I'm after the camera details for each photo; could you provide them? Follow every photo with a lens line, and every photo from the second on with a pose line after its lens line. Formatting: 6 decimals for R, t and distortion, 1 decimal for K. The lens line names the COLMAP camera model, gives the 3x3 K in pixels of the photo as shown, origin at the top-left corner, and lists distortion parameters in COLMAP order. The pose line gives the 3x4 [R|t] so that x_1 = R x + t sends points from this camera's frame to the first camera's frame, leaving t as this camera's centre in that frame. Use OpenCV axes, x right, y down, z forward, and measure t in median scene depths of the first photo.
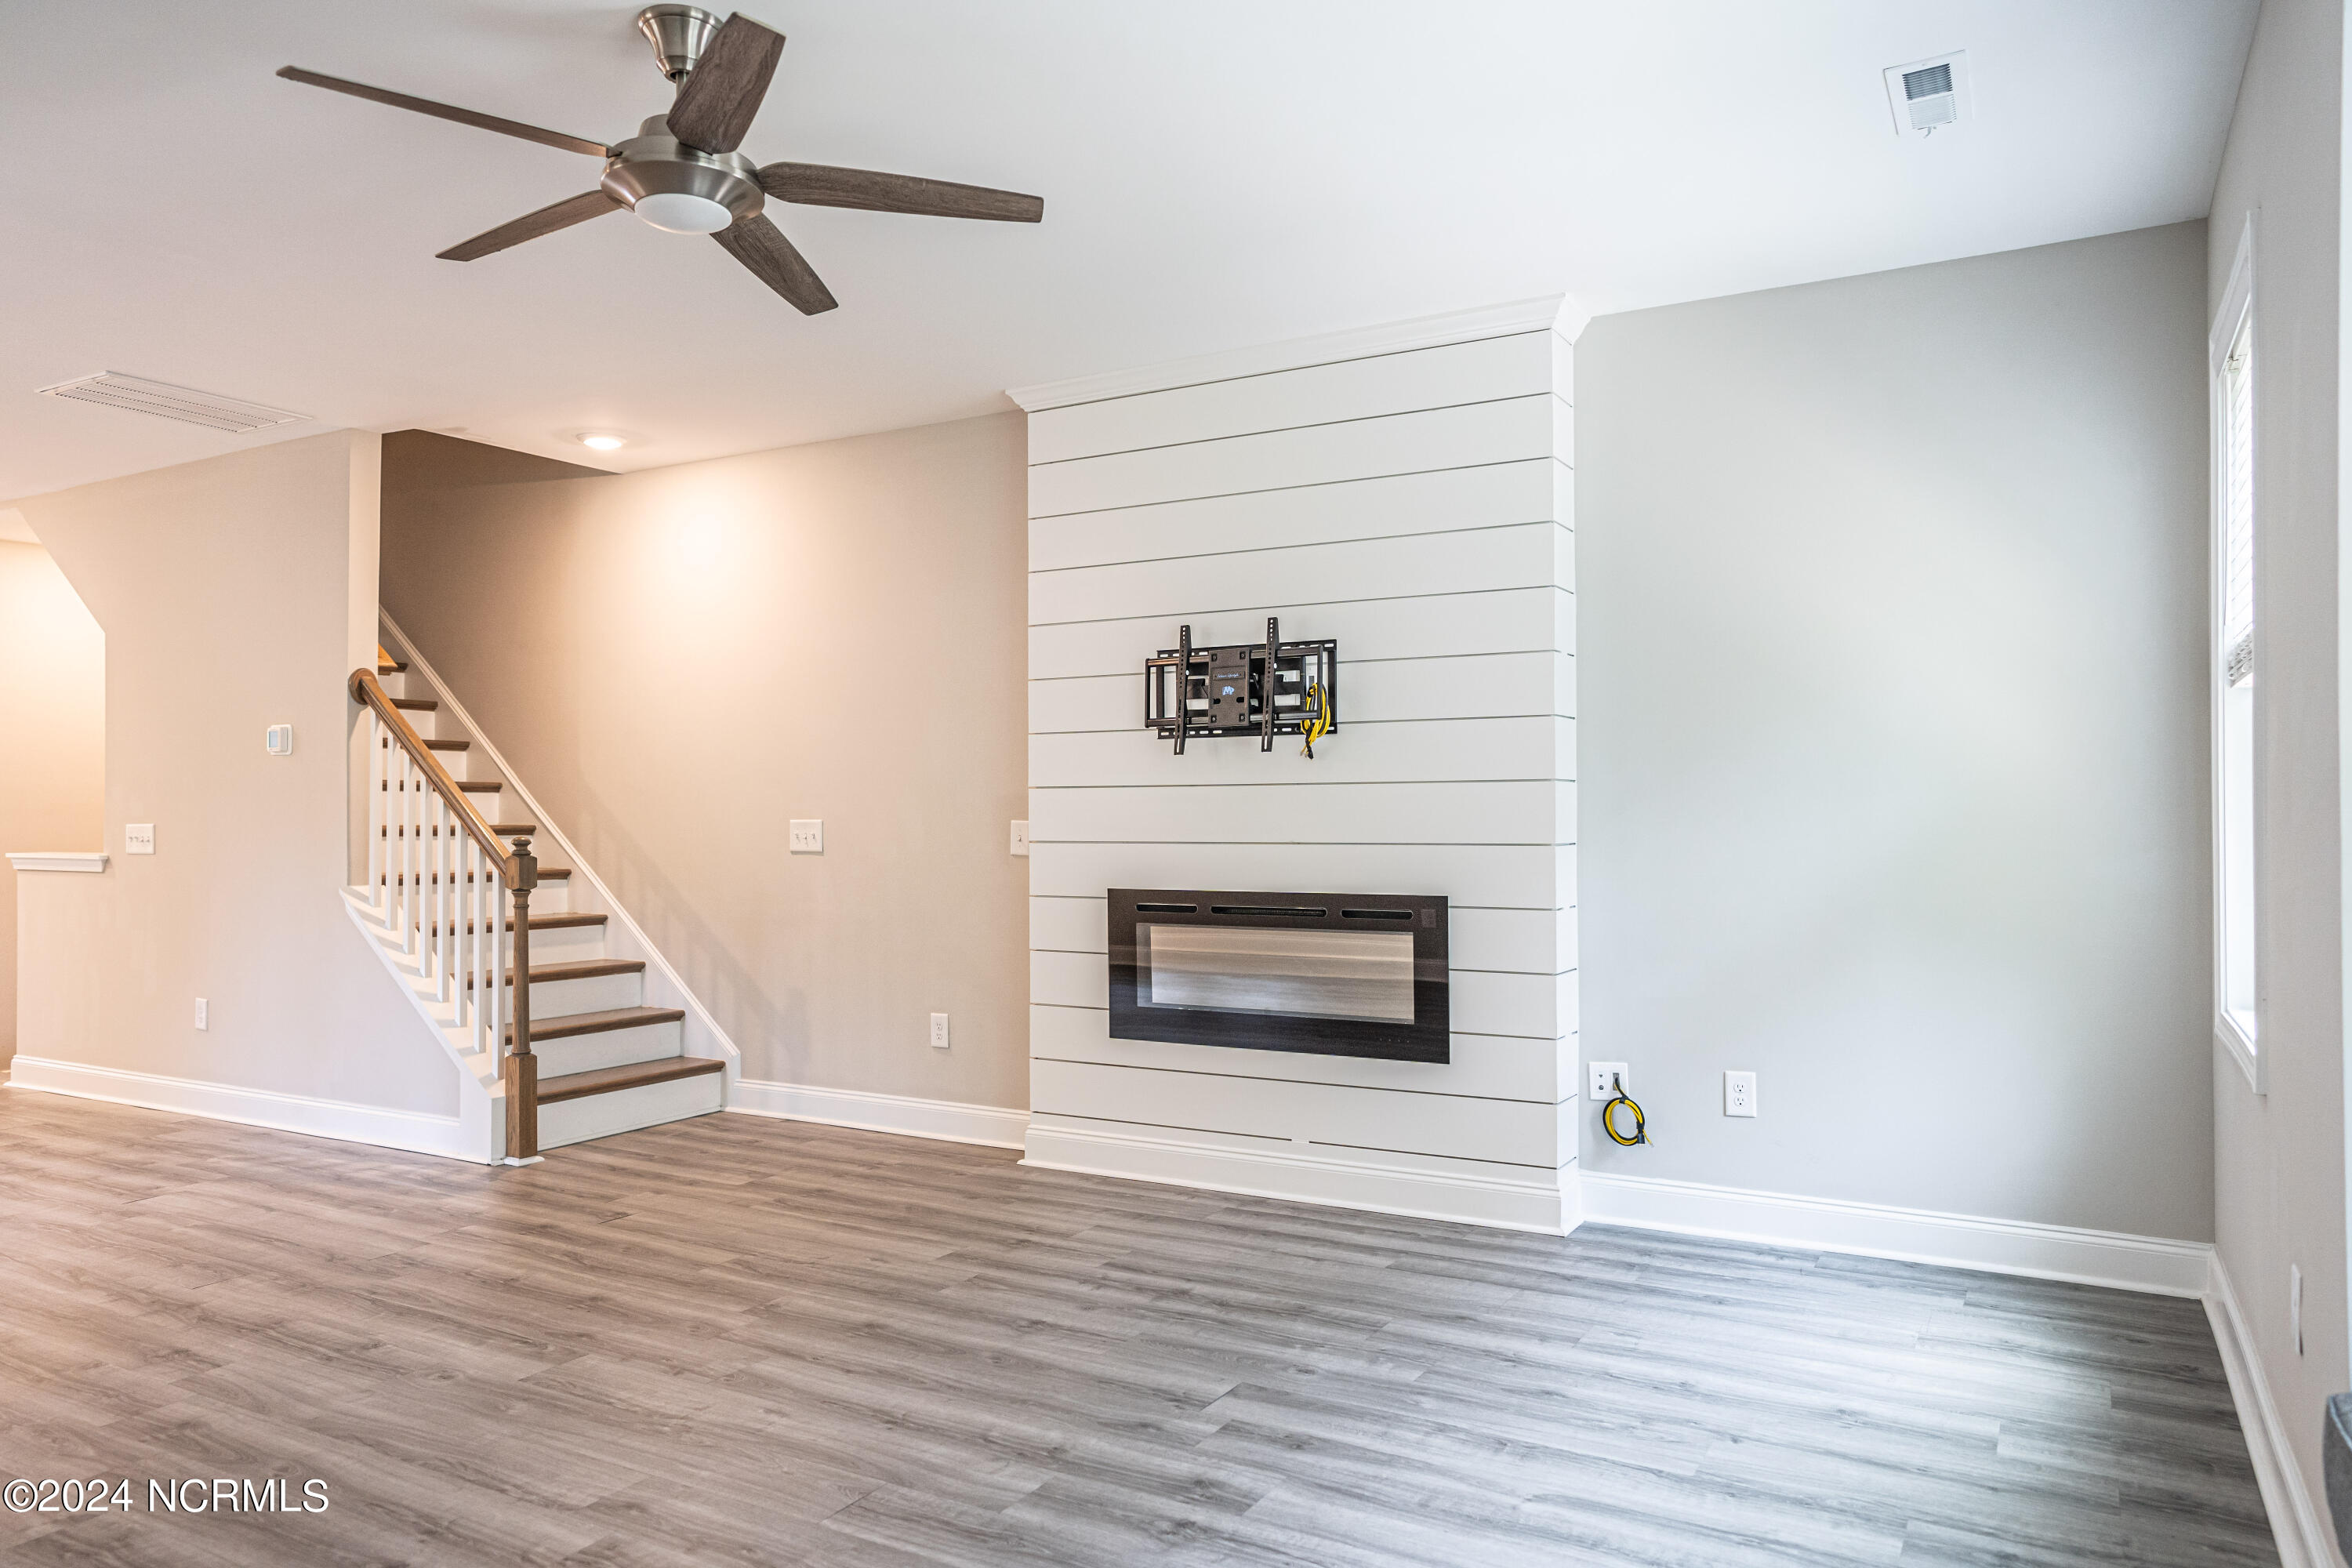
lens RADIAL K [[1547.4, 0, 1176.0], [0, 1547.4, 784.0], [0, 0, 1]] dist [-0.016199, 0.000773]
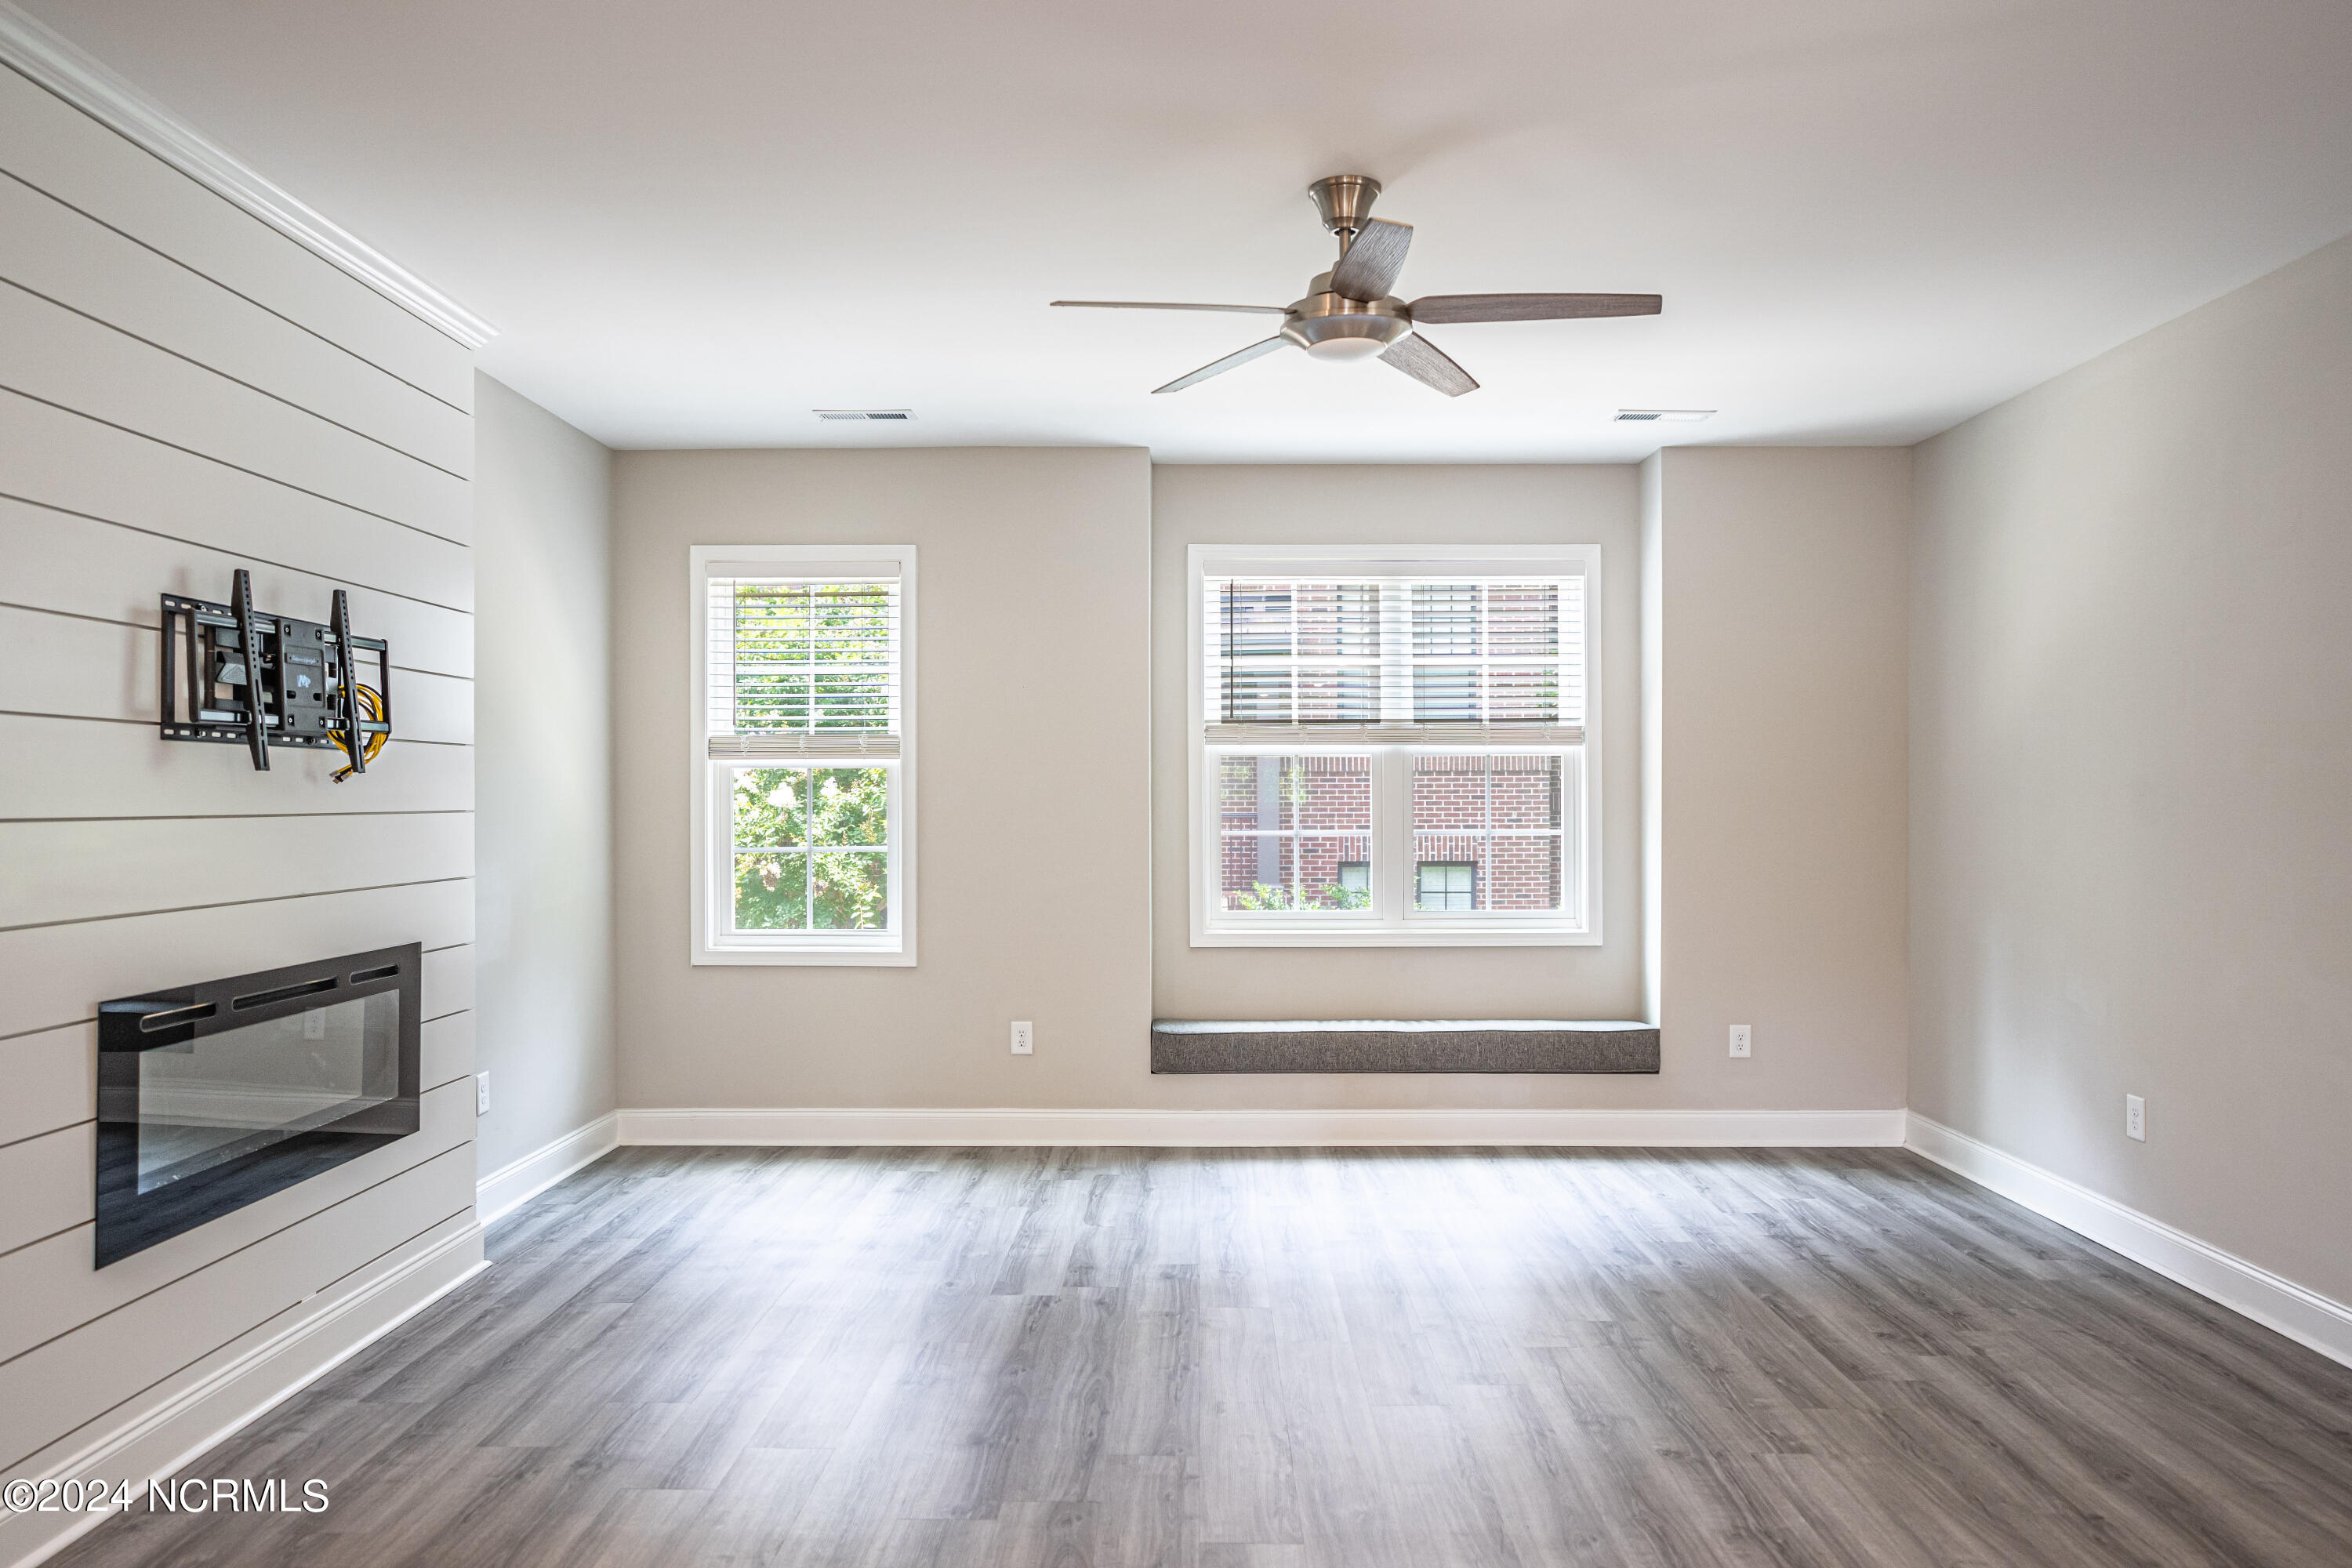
lens RADIAL K [[1547.4, 0, 1176.0], [0, 1547.4, 784.0], [0, 0, 1]] dist [-0.016199, 0.000773]
pose [[-0.488135, 0.009886, 0.872712, -0.889691], [-0.017058, 0.999637, -0.020865, -0.007485], [-0.872601, -0.025072, -0.487789, 1.162475]]
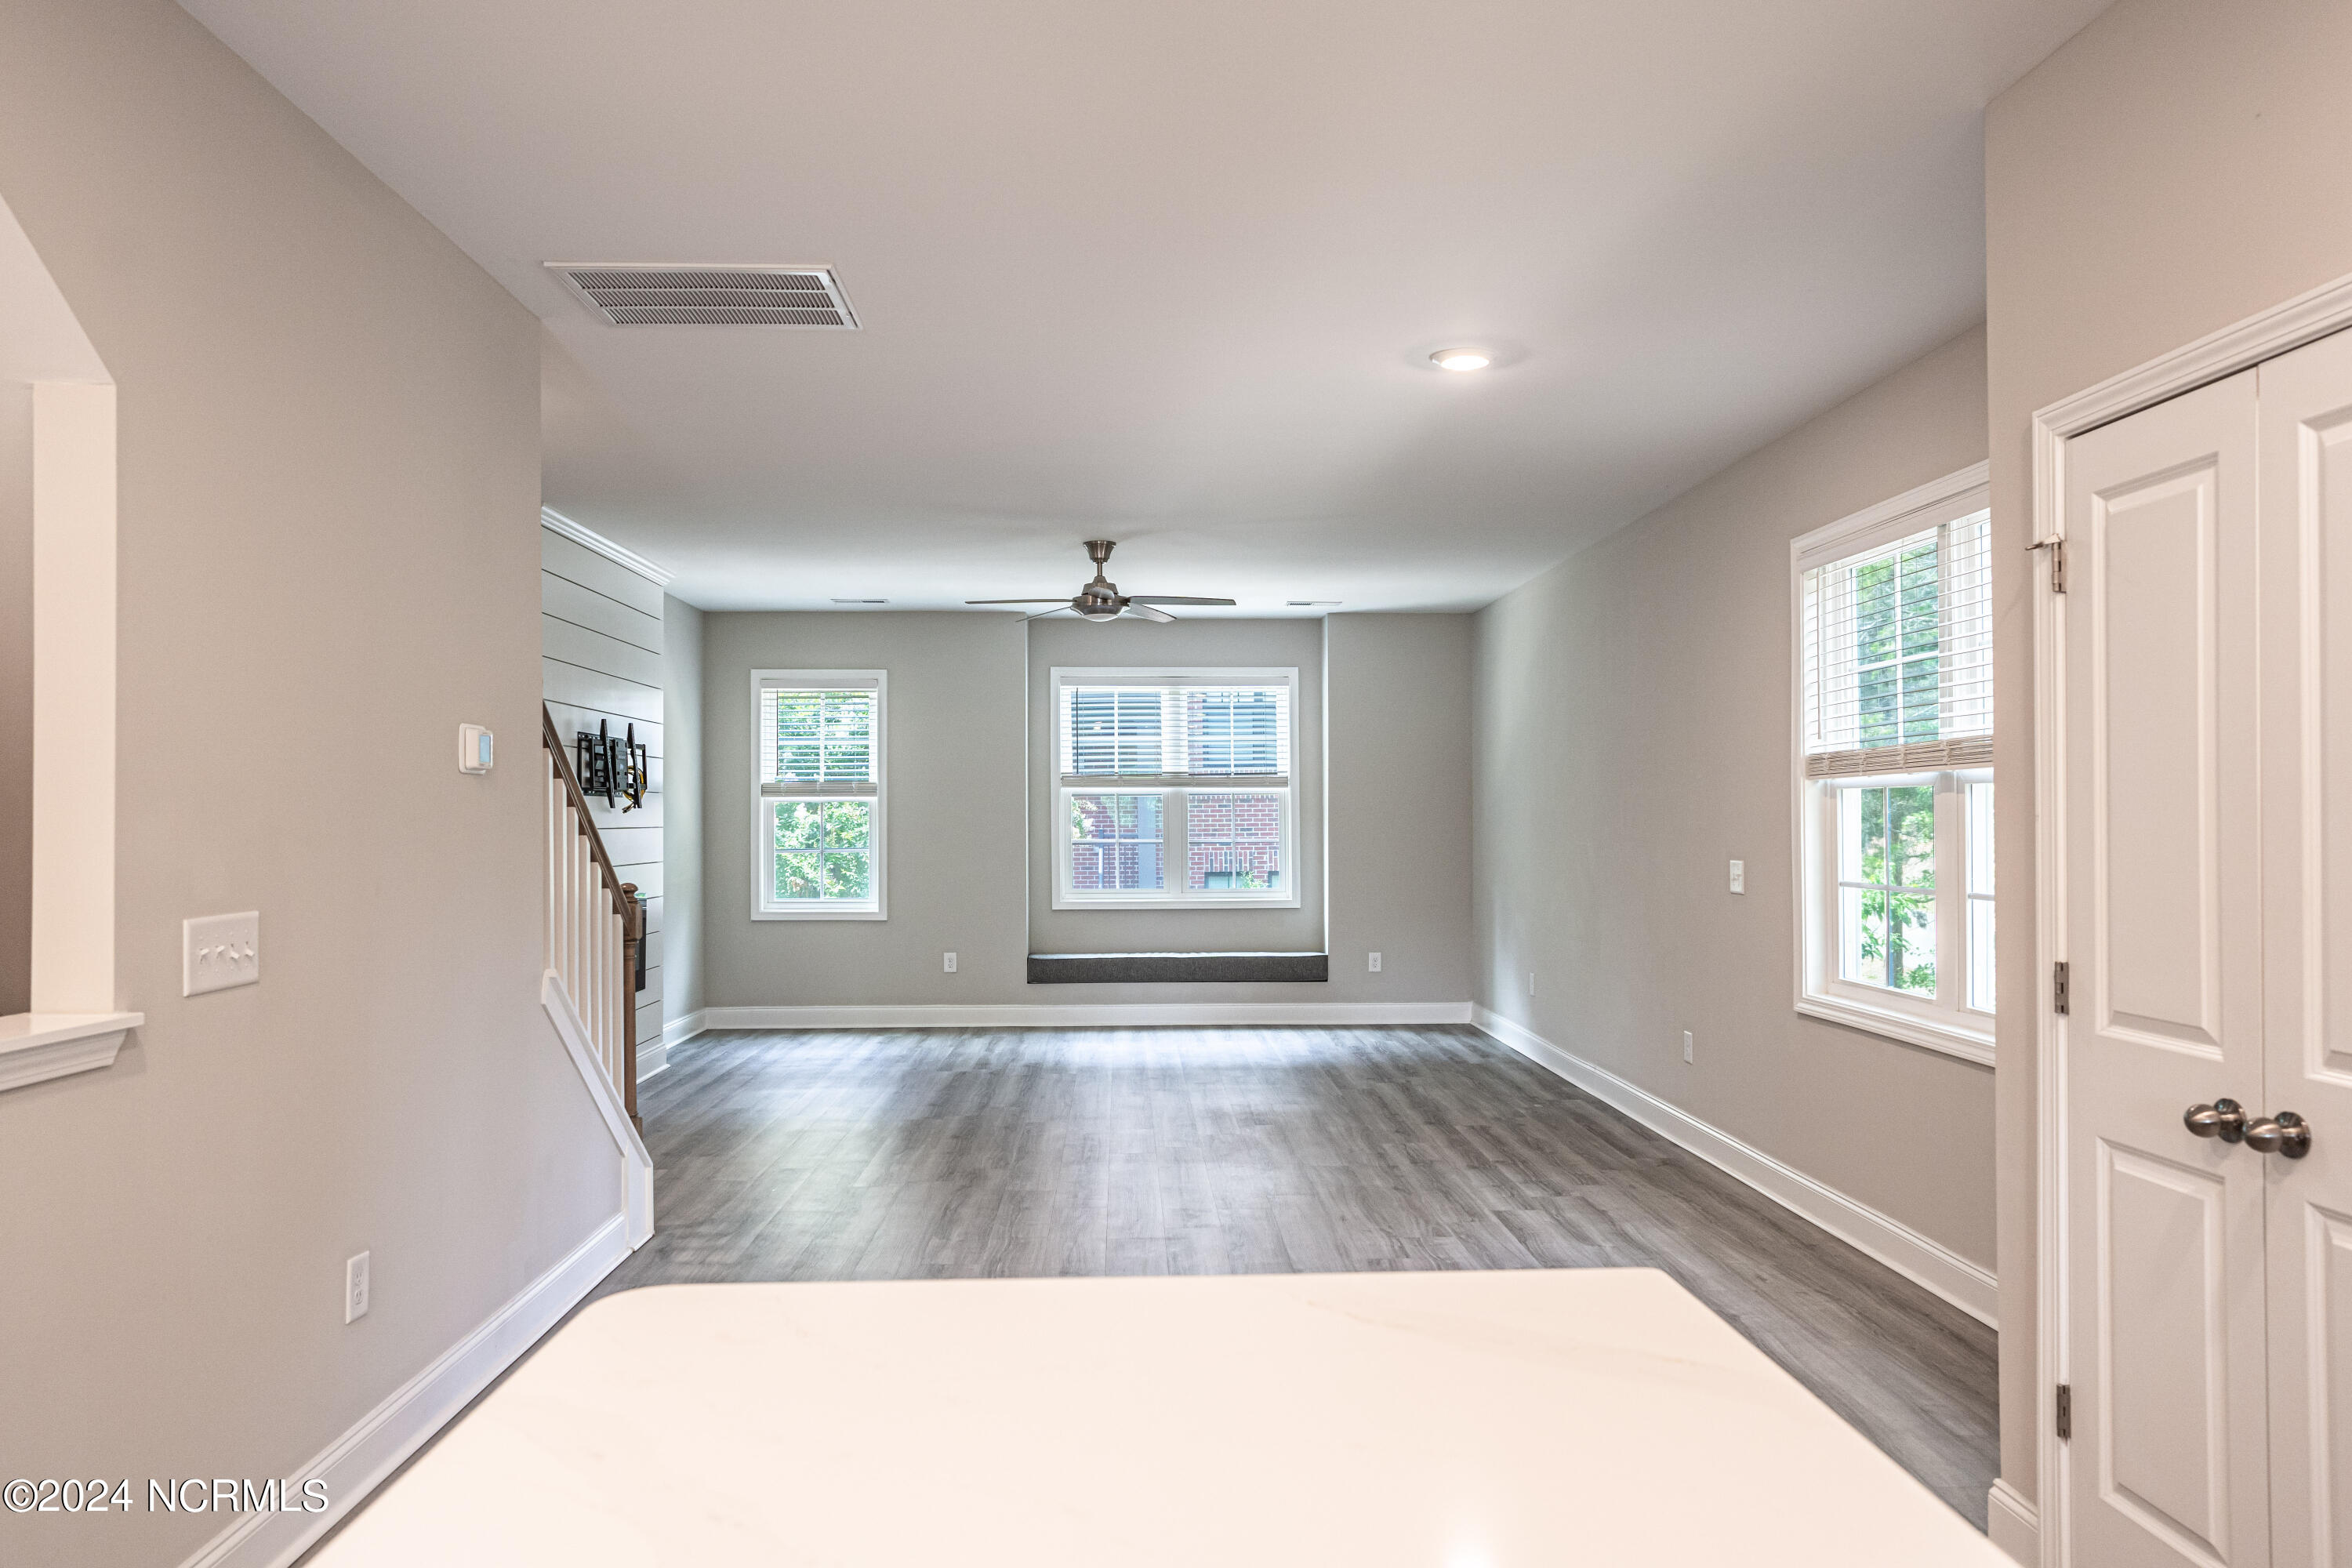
lens RADIAL K [[1633.3, 0, 1176.0], [0, 1633.3, 784.0], [0, 0, 1]] dist [-0.003106, 0.000177]
pose [[-0.525610, 0.020601, 0.850476, -1.890618], [-0.014493, 0.999345, -0.033164, 0.001417], [-0.850602, -0.029757, -0.524967, 1.613002]]
